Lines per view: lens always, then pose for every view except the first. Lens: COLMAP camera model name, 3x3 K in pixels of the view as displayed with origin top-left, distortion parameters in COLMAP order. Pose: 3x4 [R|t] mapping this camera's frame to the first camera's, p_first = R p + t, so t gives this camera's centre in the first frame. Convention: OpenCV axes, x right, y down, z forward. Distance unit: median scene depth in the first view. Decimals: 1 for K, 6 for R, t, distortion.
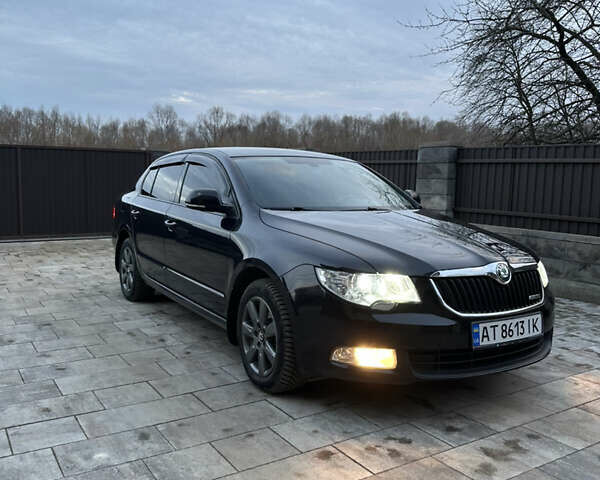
lens RADIAL K [[567.9, 0, 296.1], [0, 567.9, 238.0], [0, 0, 1]] dist [0.171026, -0.376532]
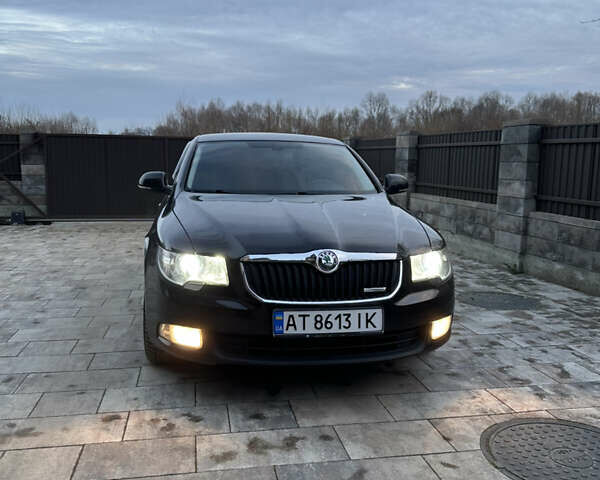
lens RADIAL K [[567.9, 0, 296.1], [0, 567.9, 238.0], [0, 0, 1]] dist [0.171026, -0.376532]
pose [[0.923686, 0.042612, -0.380774, 0.464336], [-0.034111, 0.998996, 0.029049, -0.001678], [0.381630, -0.013844, 0.924212, 0.085461]]
